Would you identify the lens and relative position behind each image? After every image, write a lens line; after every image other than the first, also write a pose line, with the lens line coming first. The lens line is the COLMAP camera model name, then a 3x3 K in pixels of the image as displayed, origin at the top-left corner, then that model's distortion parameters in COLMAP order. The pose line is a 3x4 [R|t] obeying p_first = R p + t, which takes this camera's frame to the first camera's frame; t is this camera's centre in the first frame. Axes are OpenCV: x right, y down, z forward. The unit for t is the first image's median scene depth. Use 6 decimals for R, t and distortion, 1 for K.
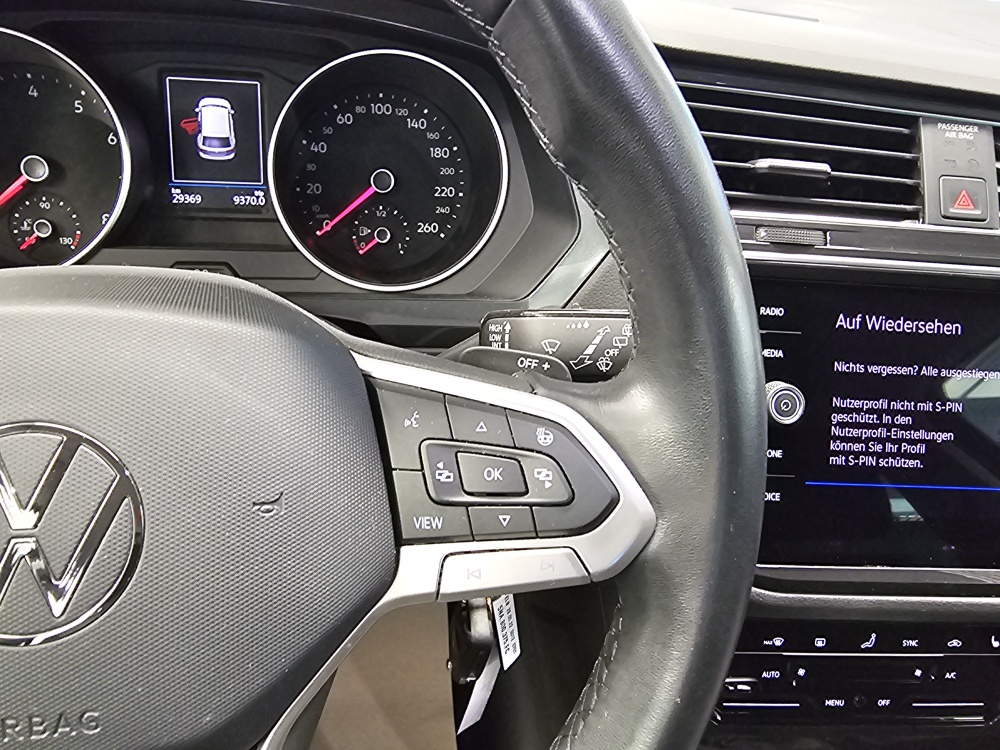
lens RADIAL K [[686.1, 0, 461.9], [0, 686.1, 354.8], [0, 0, 1]] dist [0.002508, 0.005380]
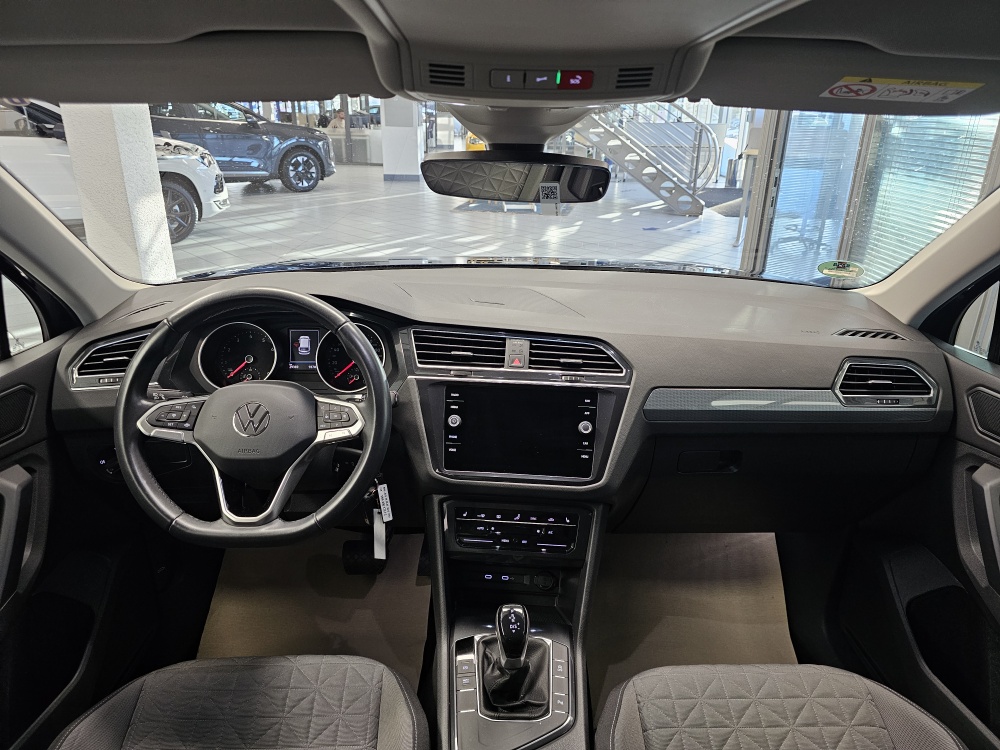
lens RADIAL K [[676.2, 0, 504.4], [0, 676.2, 371.9], [0, 0, 1]] dist [0.064458, -0.074193]
pose [[0.990161, -0.024030, -0.137852, 0.982892], [-0.006502, 0.976179, -0.216868, 0.462511], [0.139780, 0.215631, 0.966419, -1.866208]]
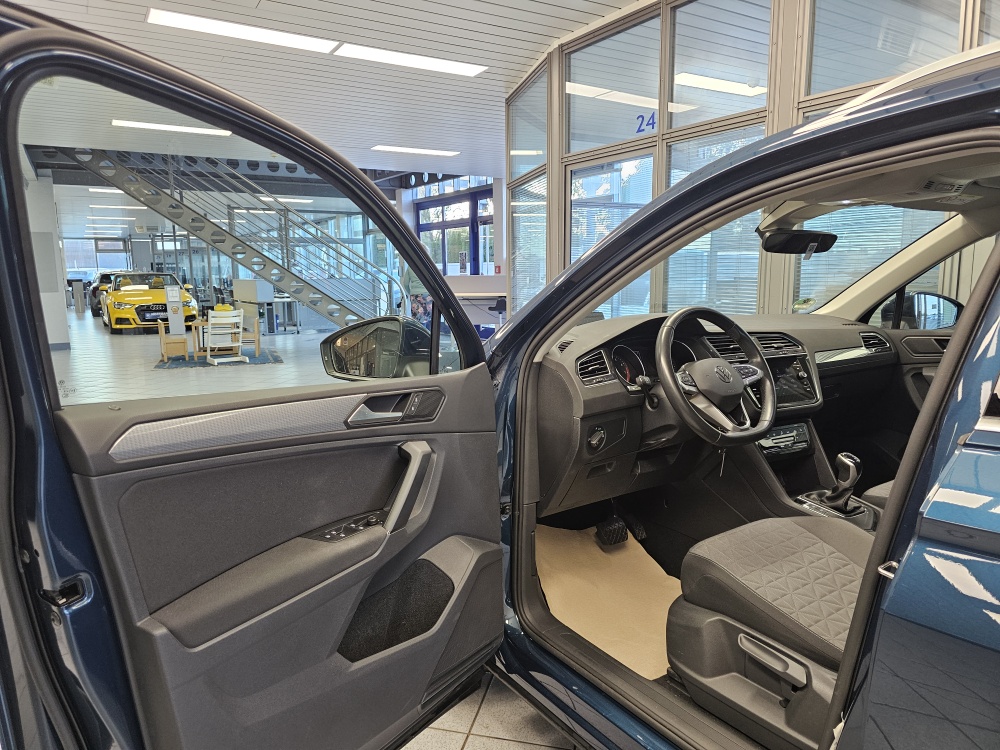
lens RADIAL K [[690.9, 0, 485.8], [0, 690.9, 373.2], [0, 0, 1]] dist [0.053619, -0.072218]
pose [[0.894320, -0.160754, 0.417553, -3.433844], [0.318847, 0.883681, -0.342701, 1.122885], [-0.313893, 0.439620, 0.841549, -2.822743]]
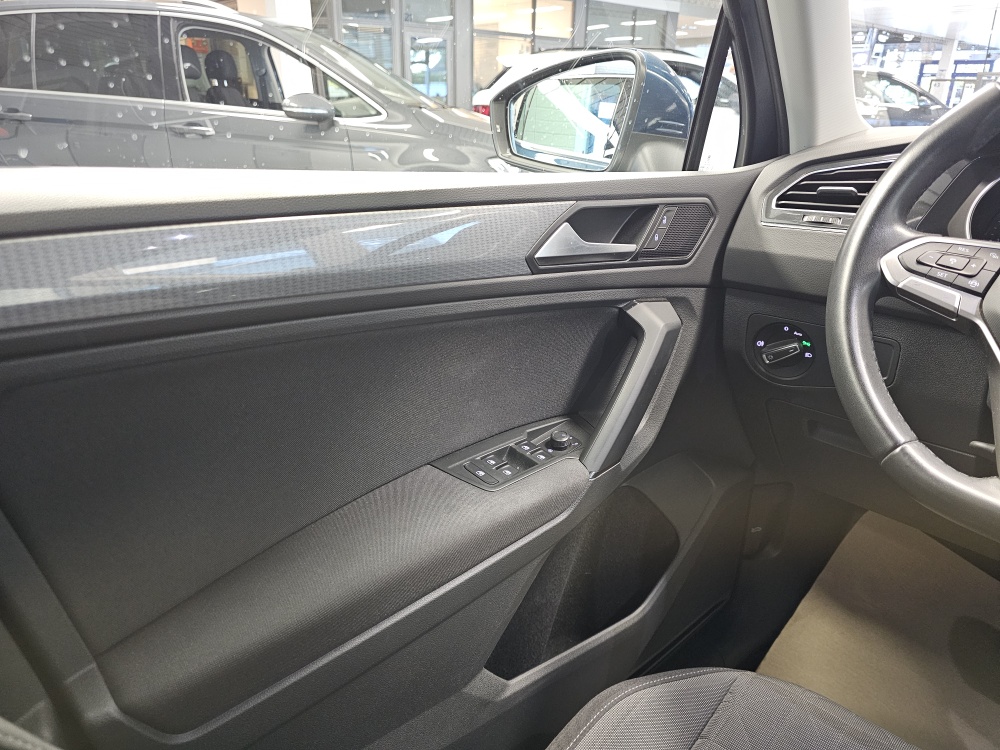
lens RADIAL K [[676.2, 0, 504.4], [0, 676.2, 371.9], [0, 0, 1]] dist [0.064458, -0.074193]
pose [[0.576625, 0.231295, -0.783585, 0.031906], [-0.424019, 0.904533, -0.045032, 0.700527], [0.698363, 0.358221, 0.619650, -0.937642]]
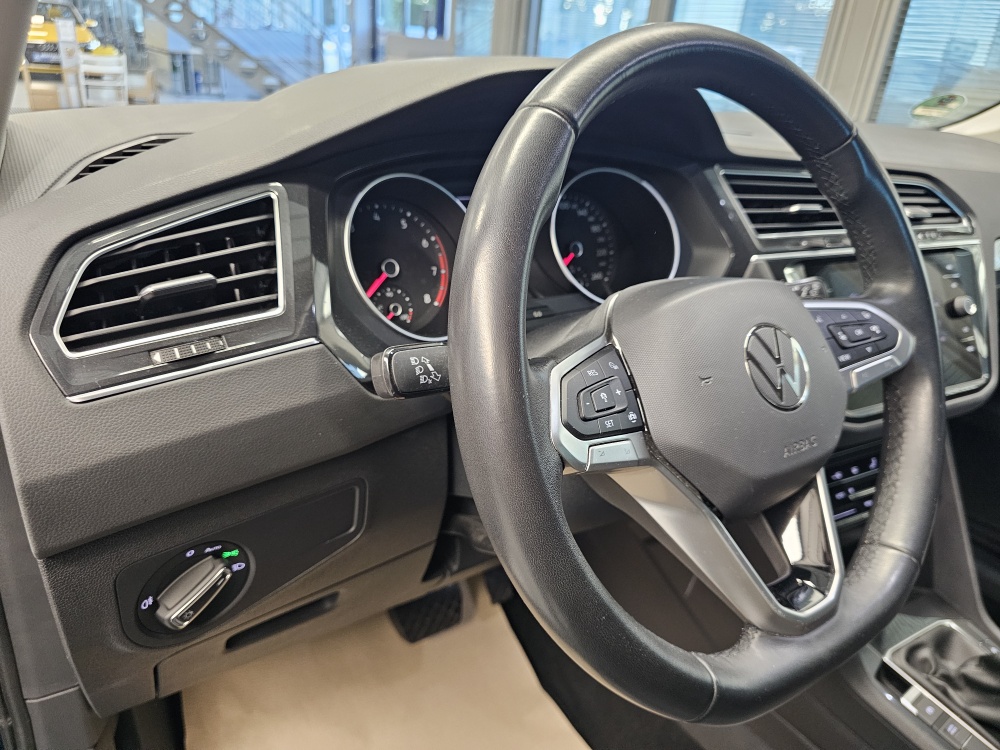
lens RADIAL K [[690.9, 0, 485.8], [0, 690.9, 373.2], [0, 0, 1]] dist [0.053619, -0.072218]
pose [[0.900115, -0.193623, 0.390261, -1.009829], [0.238048, 0.968844, -0.068365, 0.082102], [-0.364865, 0.154438, 0.918163, -0.344757]]
